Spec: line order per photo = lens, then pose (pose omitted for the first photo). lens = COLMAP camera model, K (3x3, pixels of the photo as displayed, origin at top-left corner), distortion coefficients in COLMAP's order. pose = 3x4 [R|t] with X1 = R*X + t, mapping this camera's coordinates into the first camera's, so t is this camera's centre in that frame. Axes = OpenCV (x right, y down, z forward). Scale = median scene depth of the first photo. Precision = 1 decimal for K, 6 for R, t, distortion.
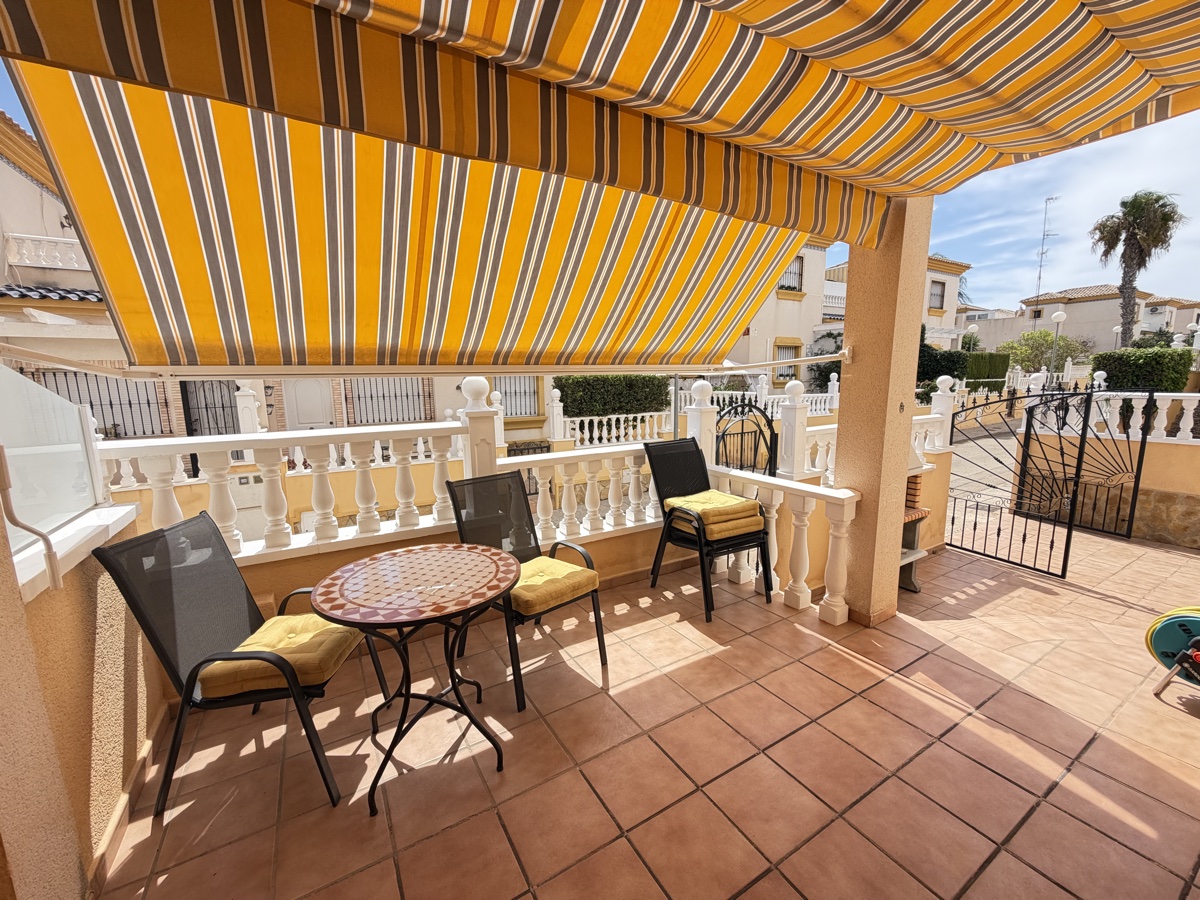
lens RADIAL K [[479.0, 0, 598.3], [0, 479.0, 452.1], [0, 0, 1]] dist [0.002022, -0.000087]
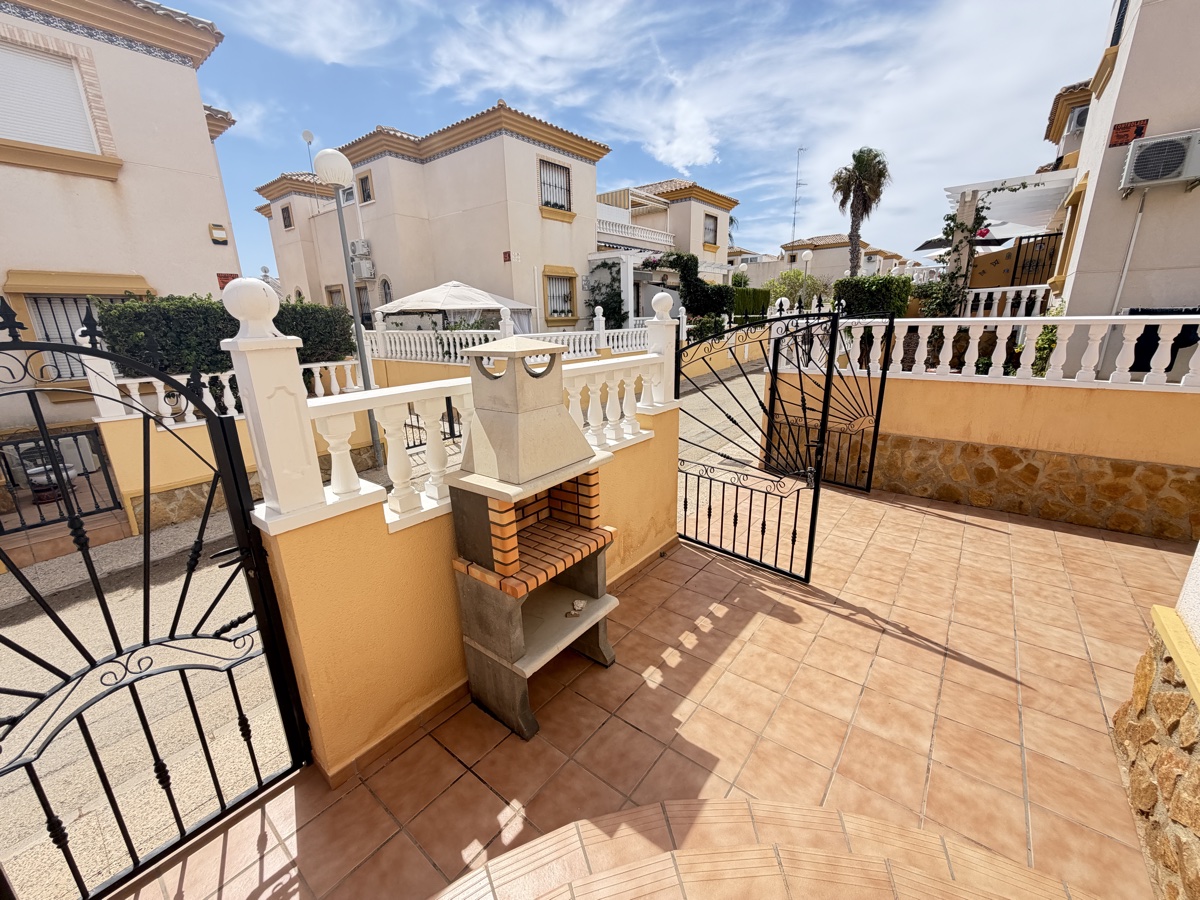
lens RADIAL K [[479.0, 0, 598.3], [0, 479.0, 452.1], [0, 0, 1]] dist [0.002022, -0.000087]
pose [[0.936547, -0.100896, 0.335709, 0.305338], [0.062288, 0.990341, 0.123876, -0.023259], [-0.344965, -0.095105, 0.933785, 0.306622]]
